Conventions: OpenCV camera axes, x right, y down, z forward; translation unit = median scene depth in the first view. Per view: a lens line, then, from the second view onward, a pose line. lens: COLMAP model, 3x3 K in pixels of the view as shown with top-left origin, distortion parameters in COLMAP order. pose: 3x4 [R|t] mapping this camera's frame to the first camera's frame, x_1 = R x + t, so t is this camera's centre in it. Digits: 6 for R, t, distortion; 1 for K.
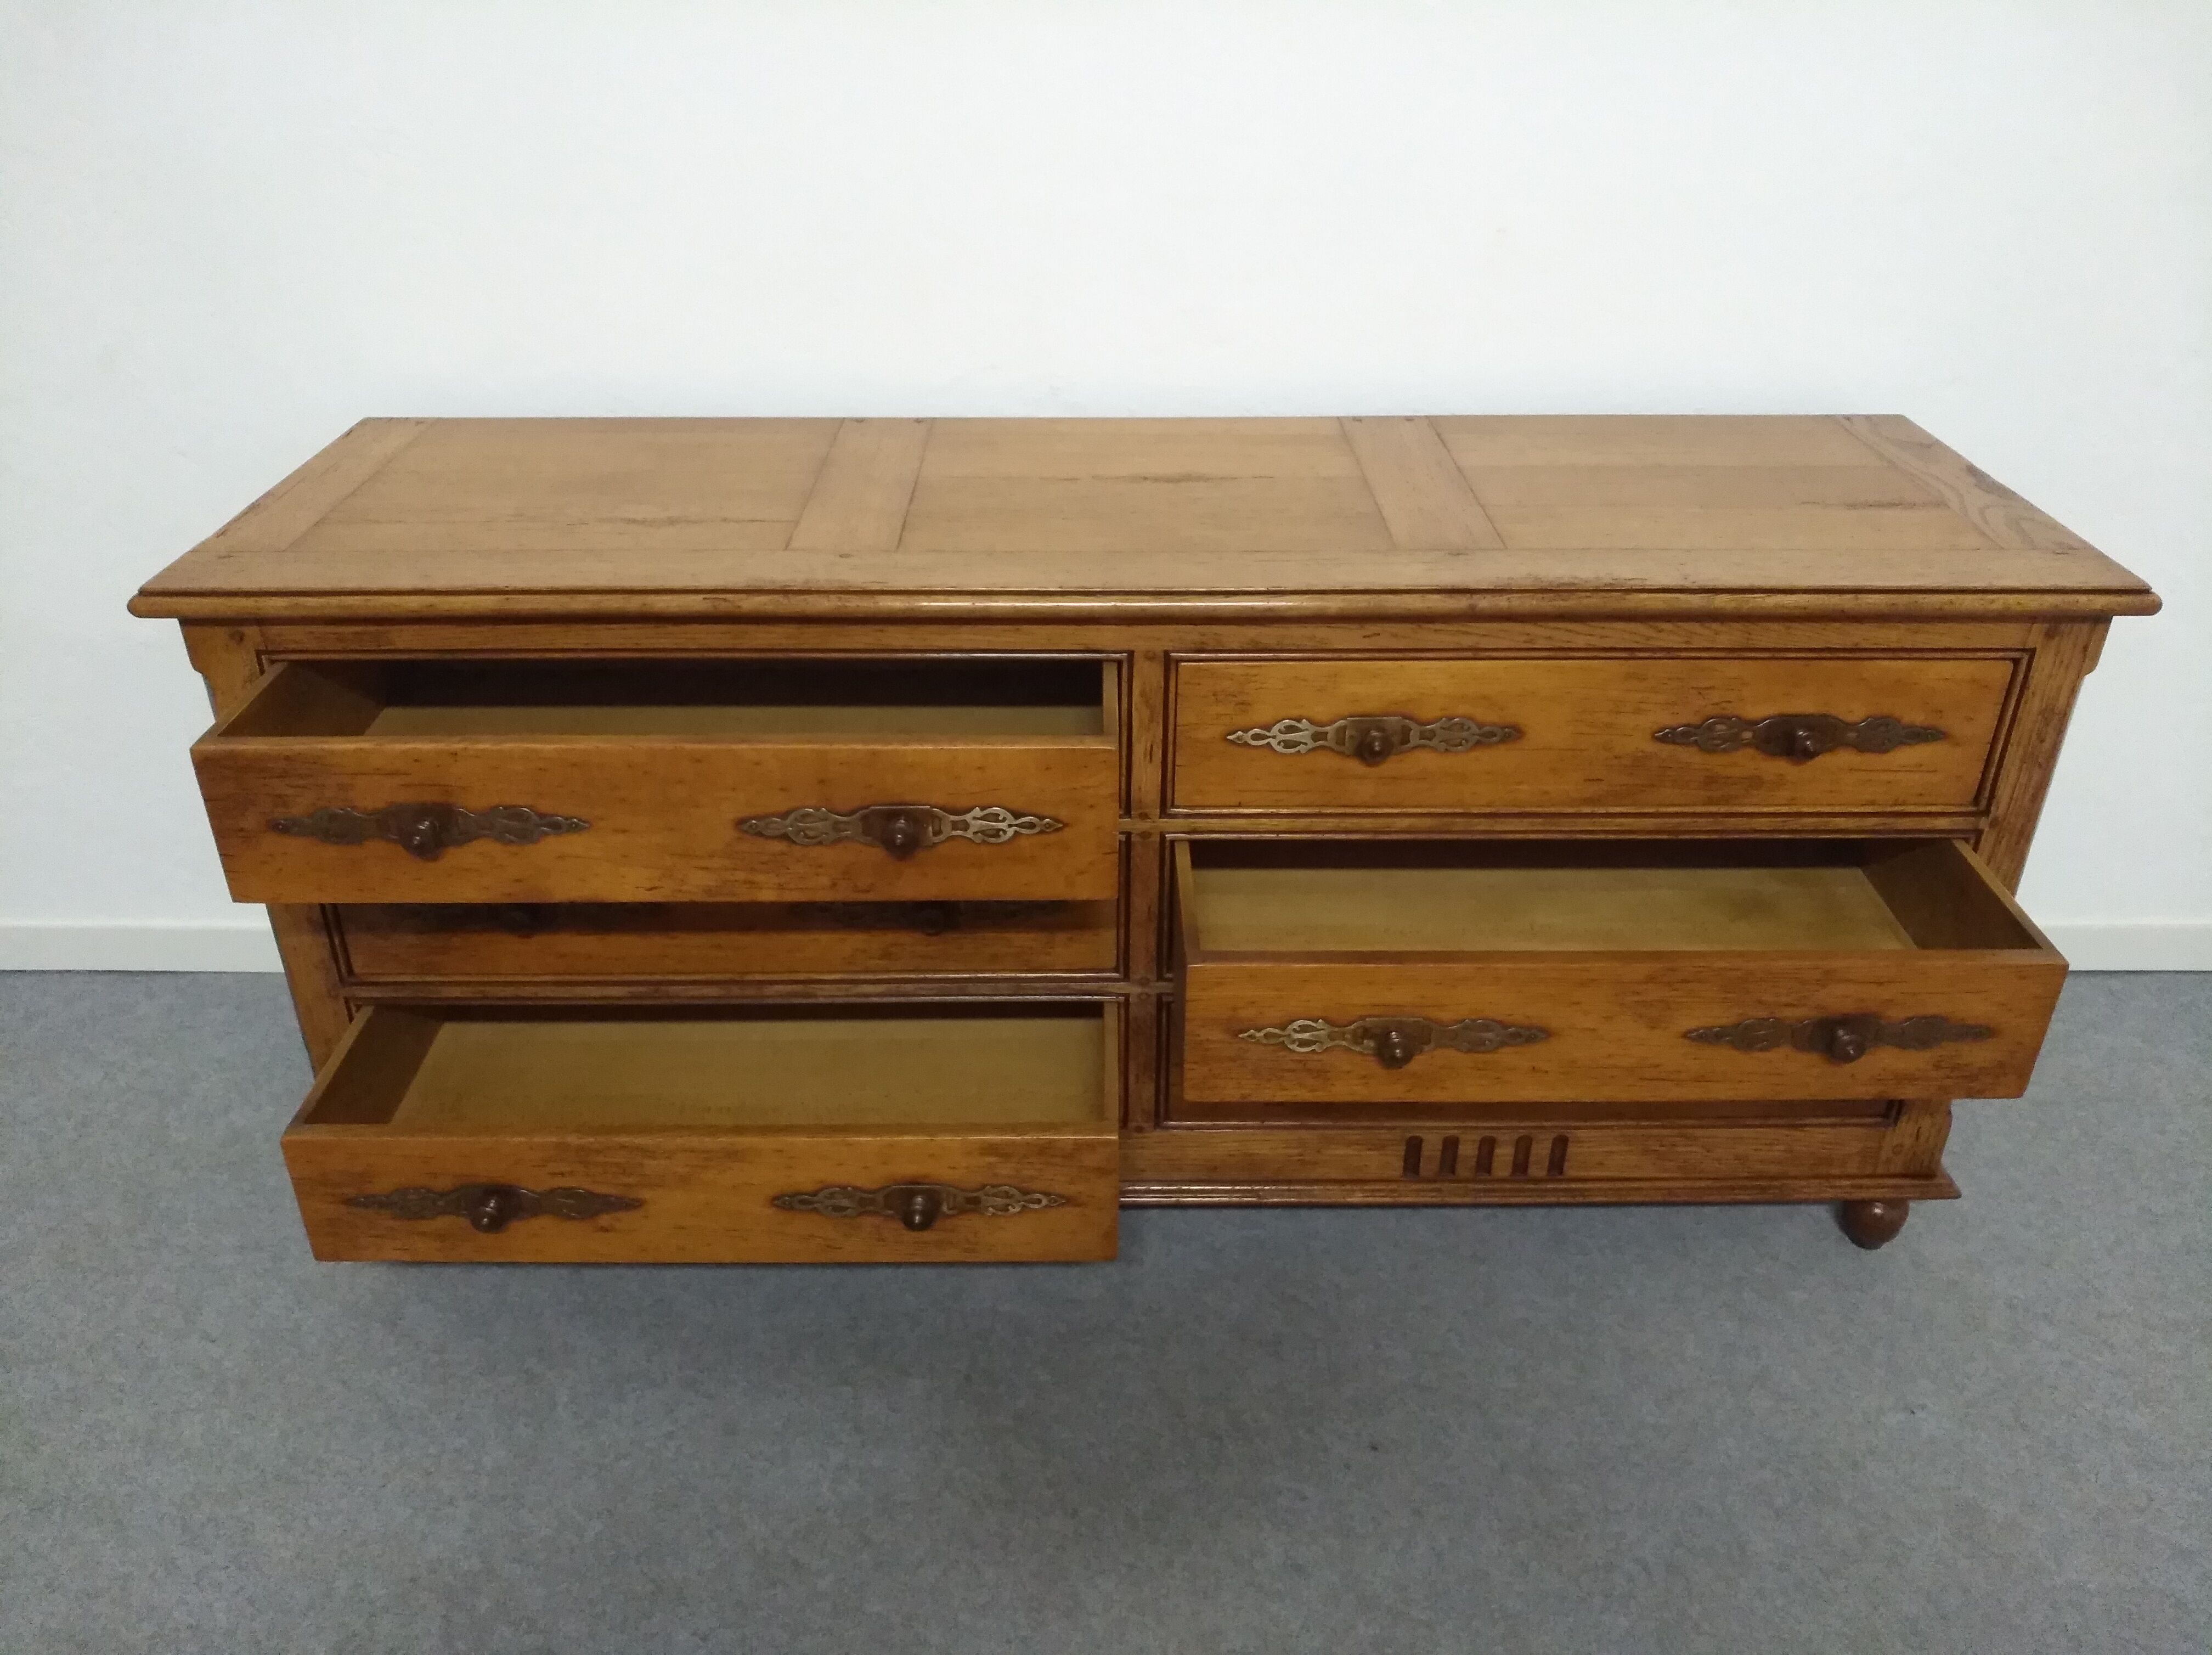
lens RADIAL K [[1717.7, 0, 1101.5], [0, 1717.7, 810.6], [0, 0, 1]] dist [-0.015526, 0.022921]
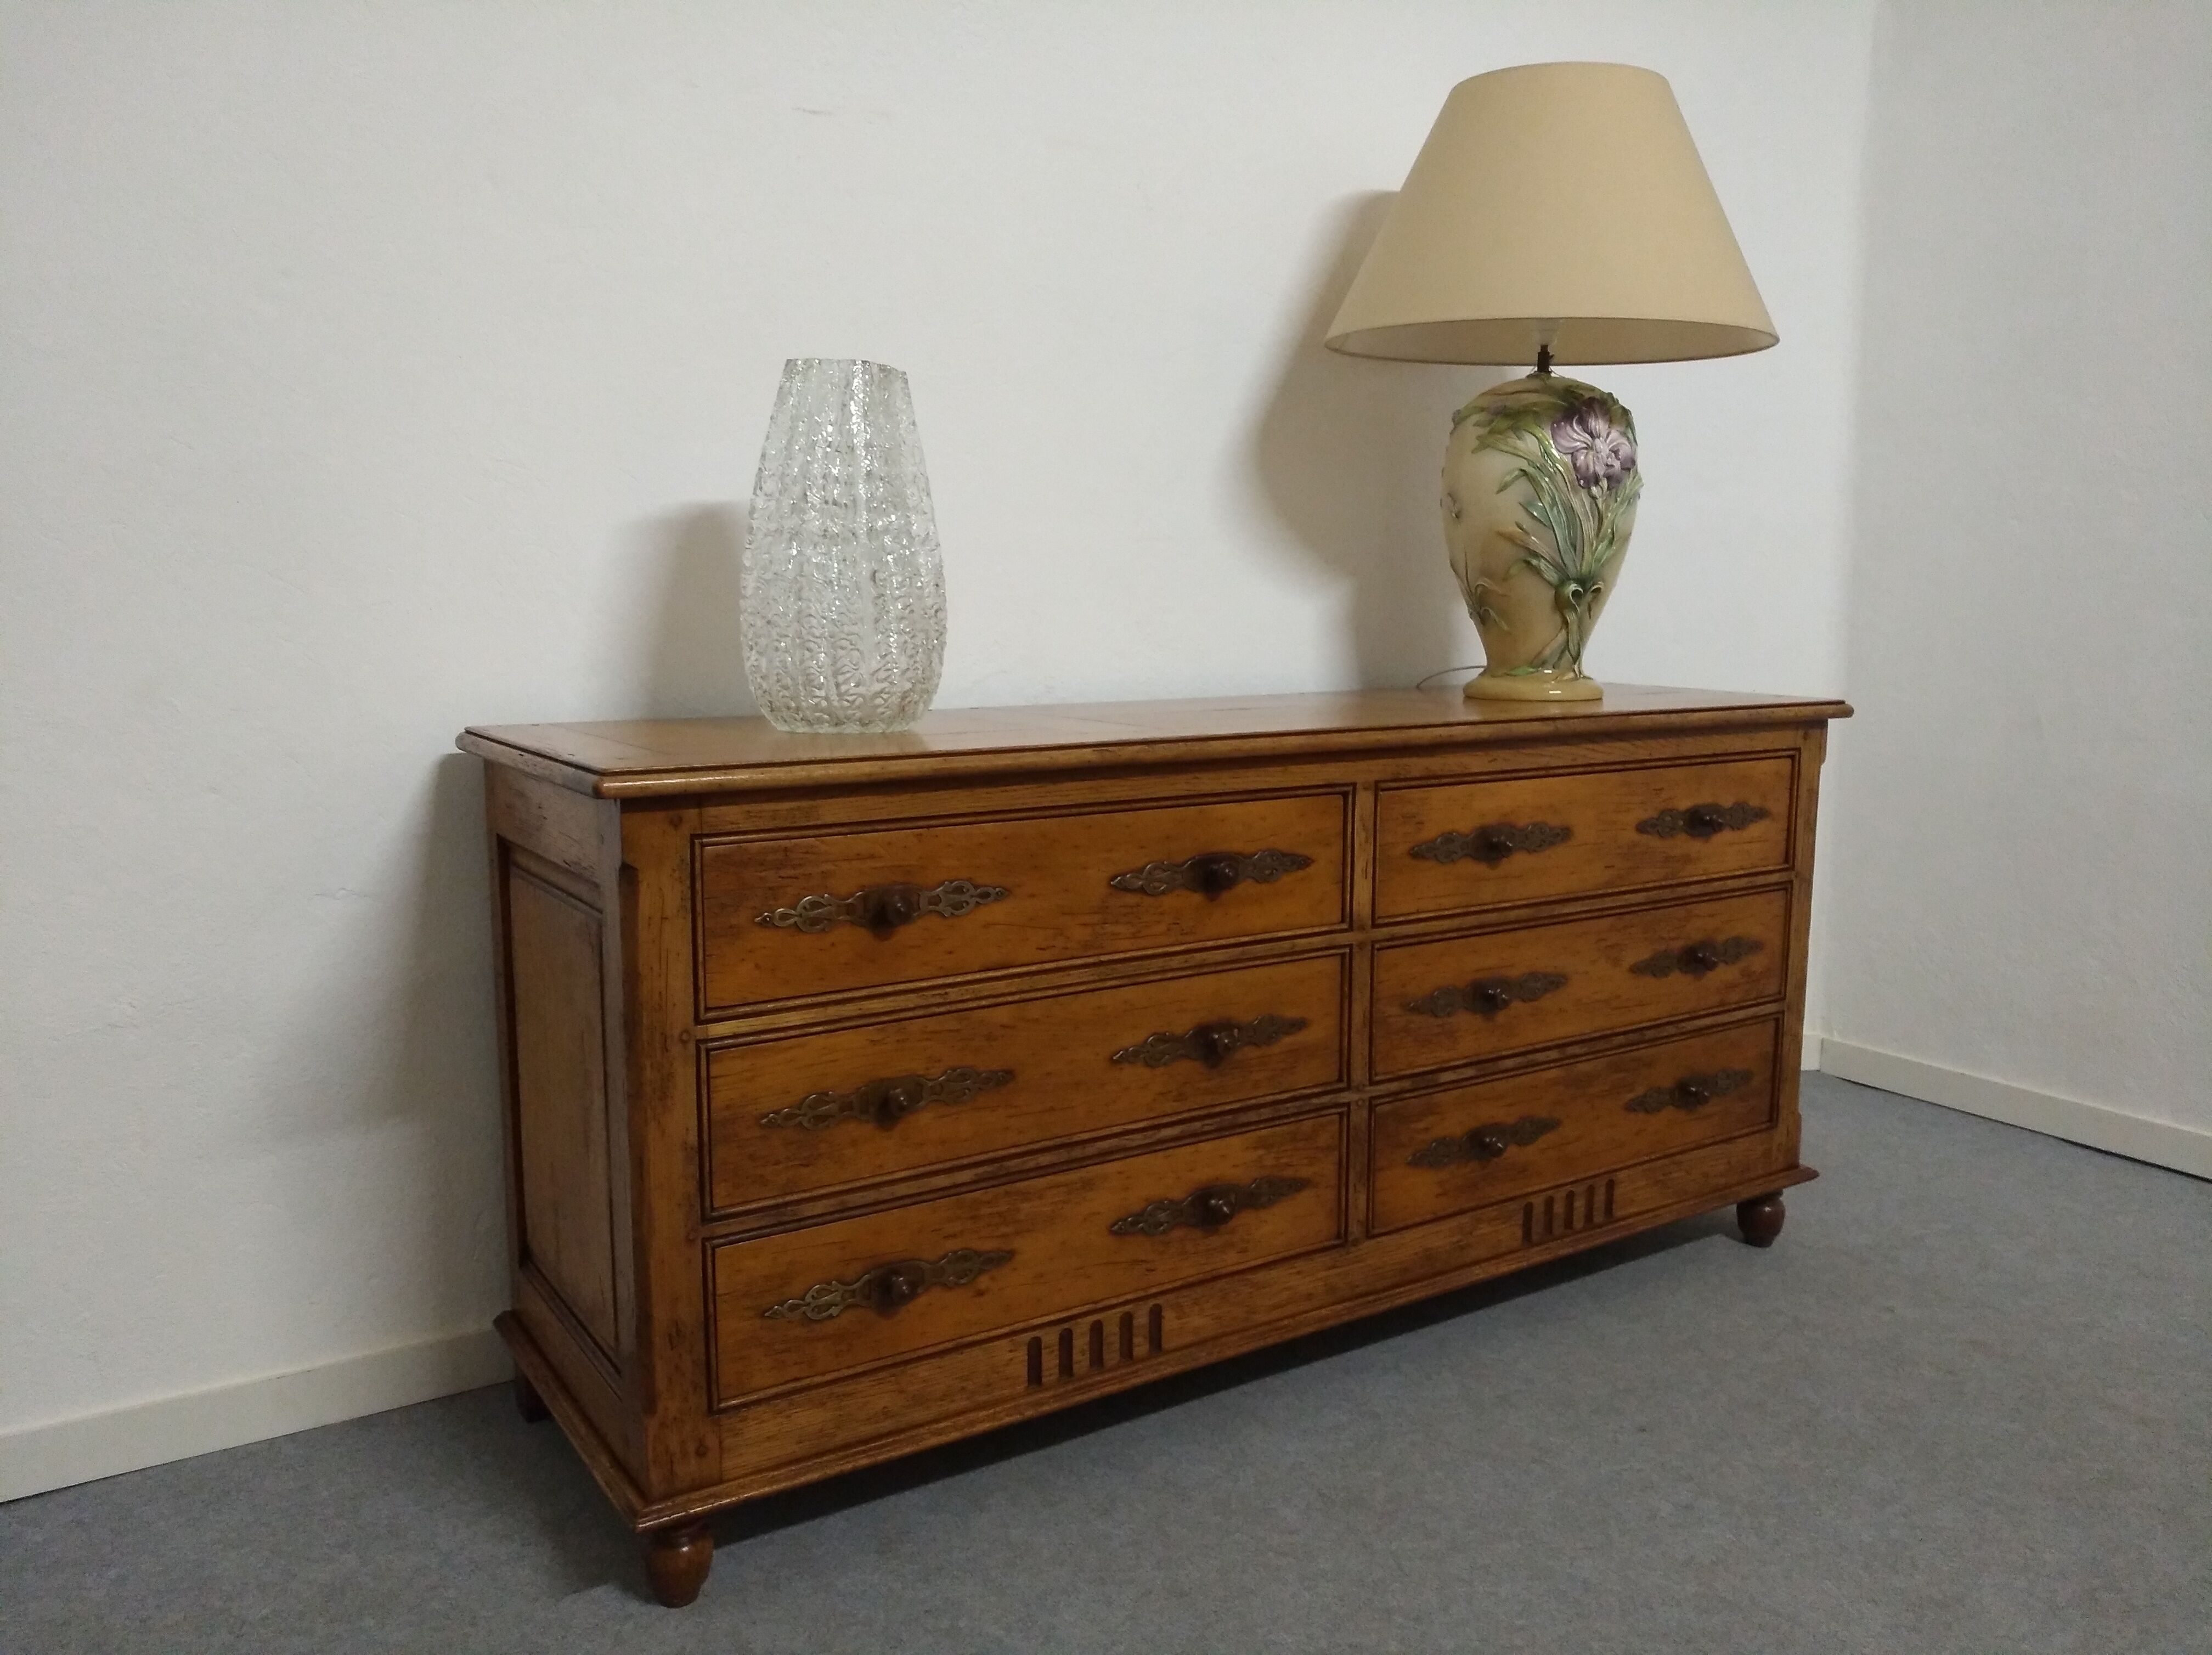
lens RADIAL K [[1717.7, 0, 1109.0], [0, 1717.7, 805.7], [0, 0, 1]] dist [-0.015526, 0.022921]
pose [[0.843650, -0.067901, 0.532582, -0.770490], [0.258998, 0.920387, -0.292929, 0.233231], [-0.470292, 0.385067, 0.794071, 0.076268]]
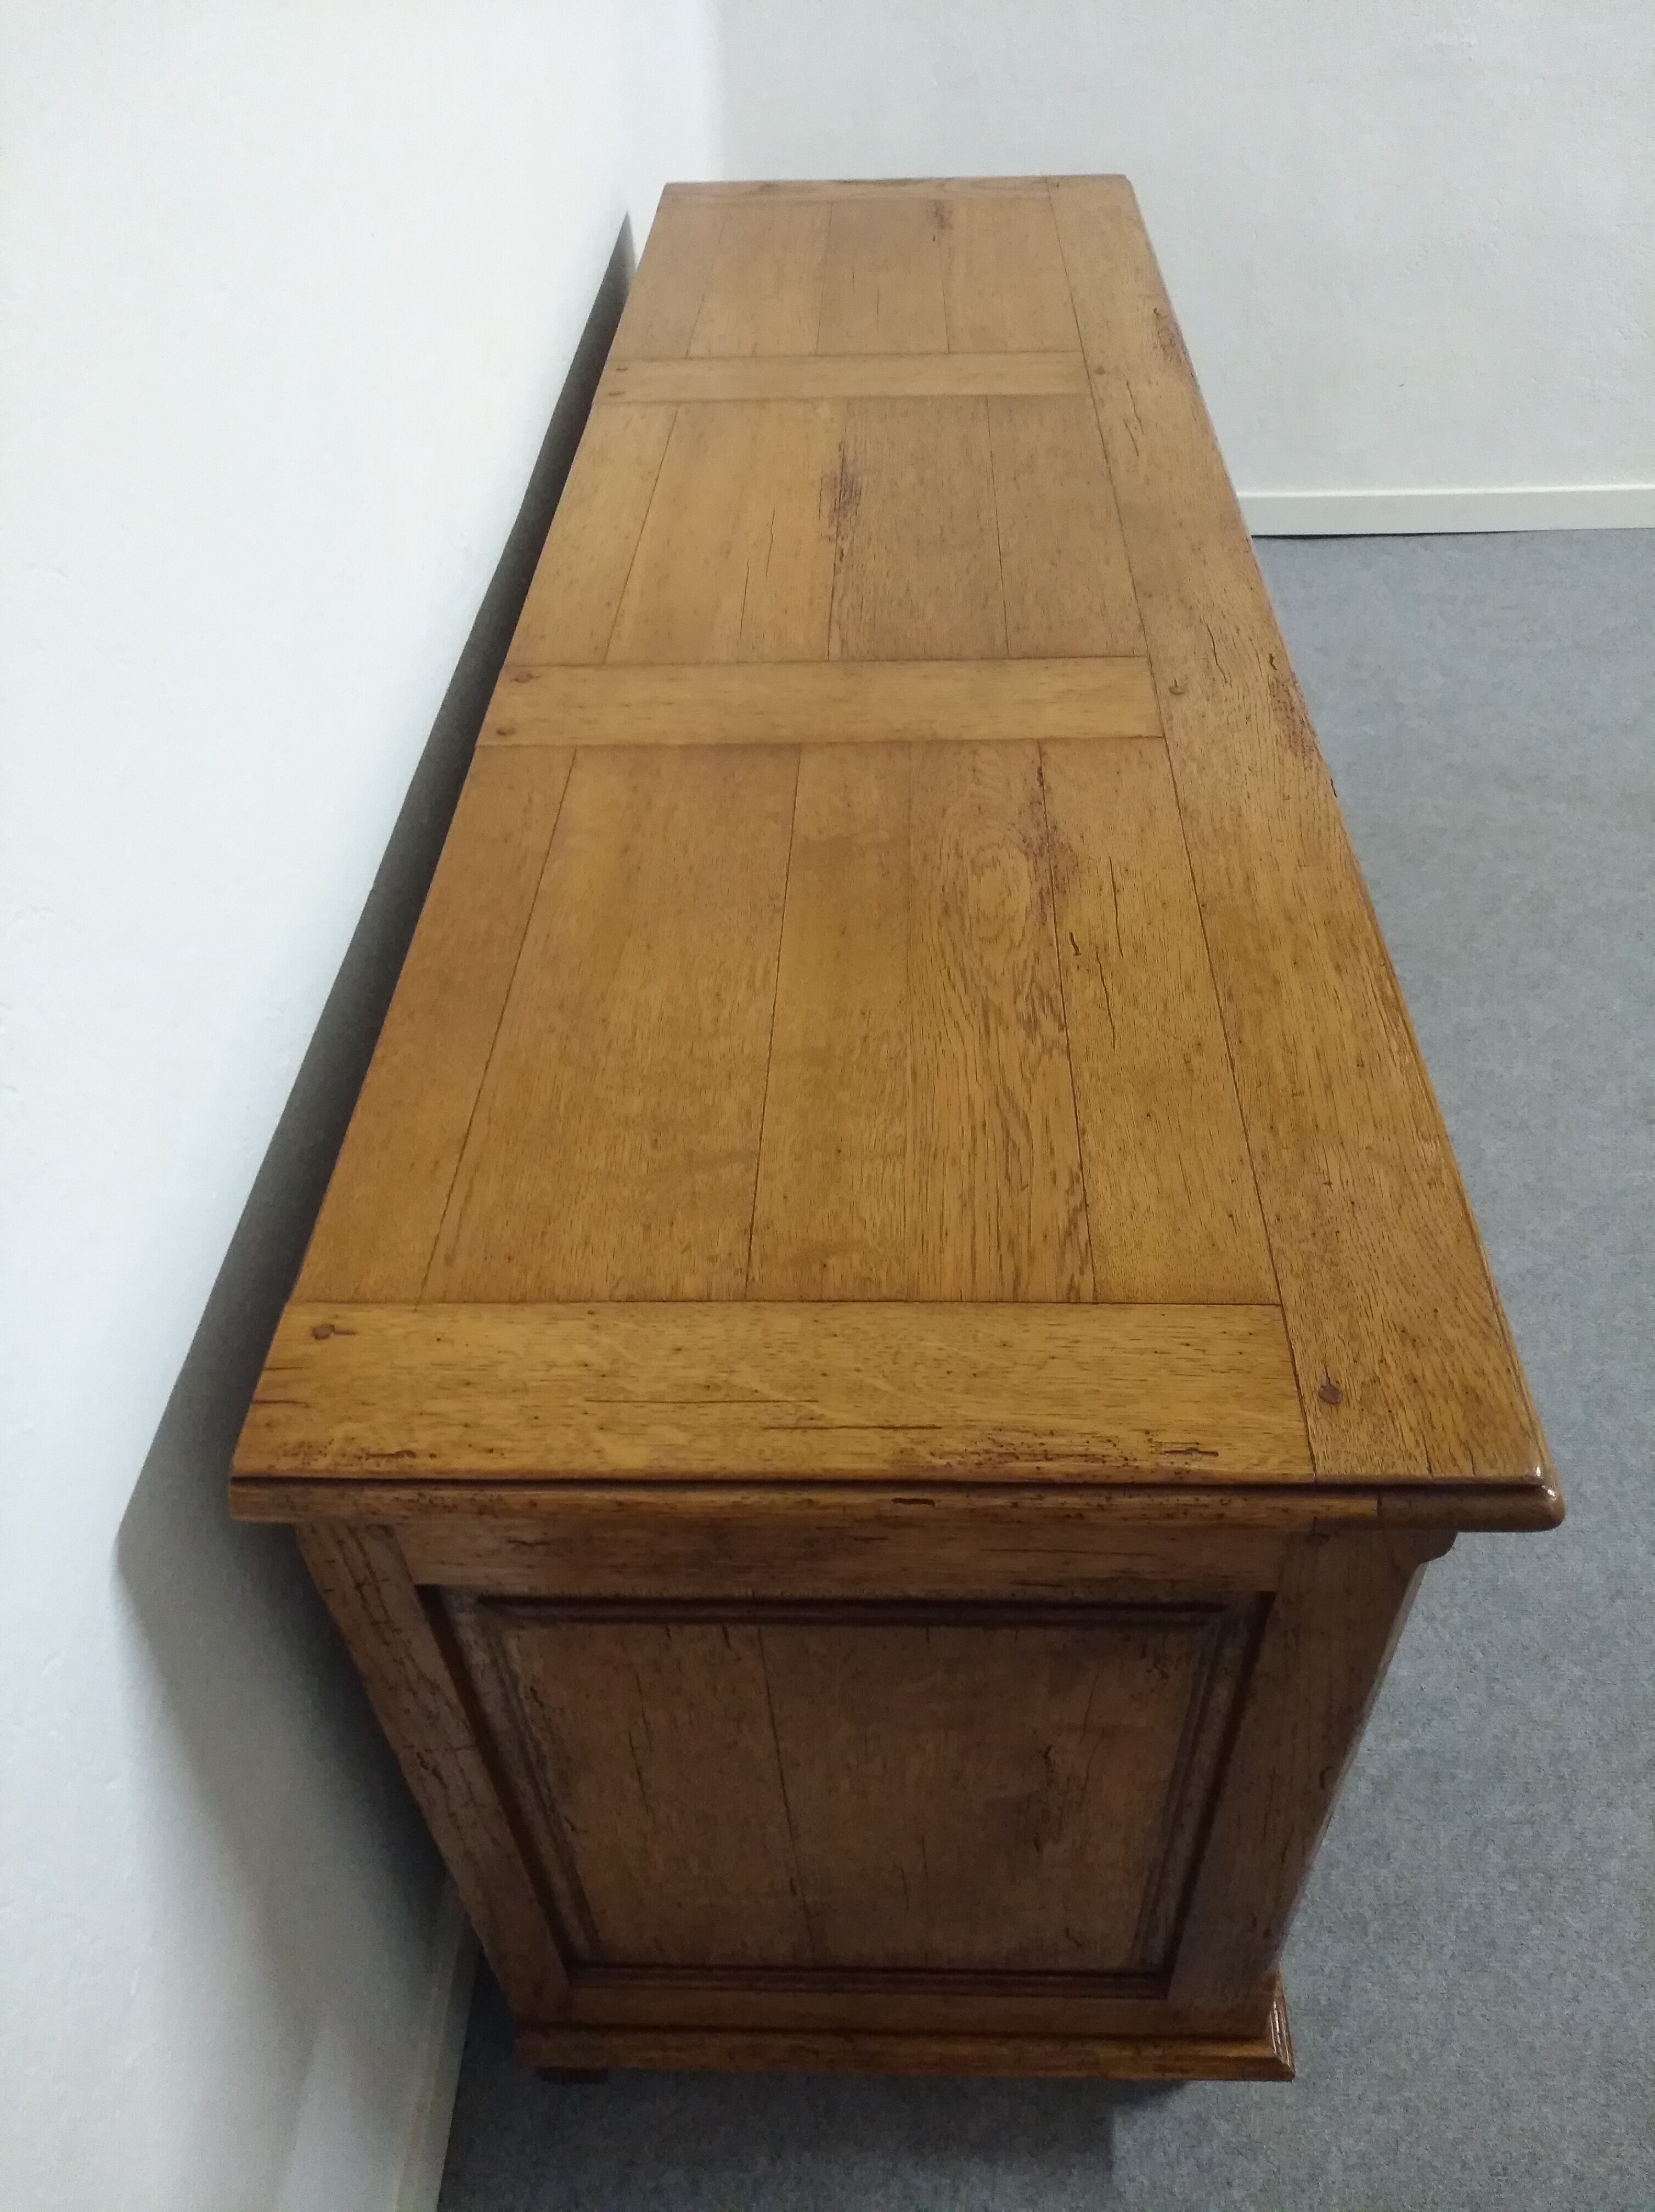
lens RADIAL K [[1717.7, 0, 826.6], [0, 1717.7, 1091.0], [0, 0, 1]] dist [-0.015526, 0.022921]
pose [[0.038216, -0.684946, 0.727591, -0.754461], [0.511768, 0.638801, 0.574479, -0.504035], [-0.858273, 0.350404, 0.374946, 0.871785]]
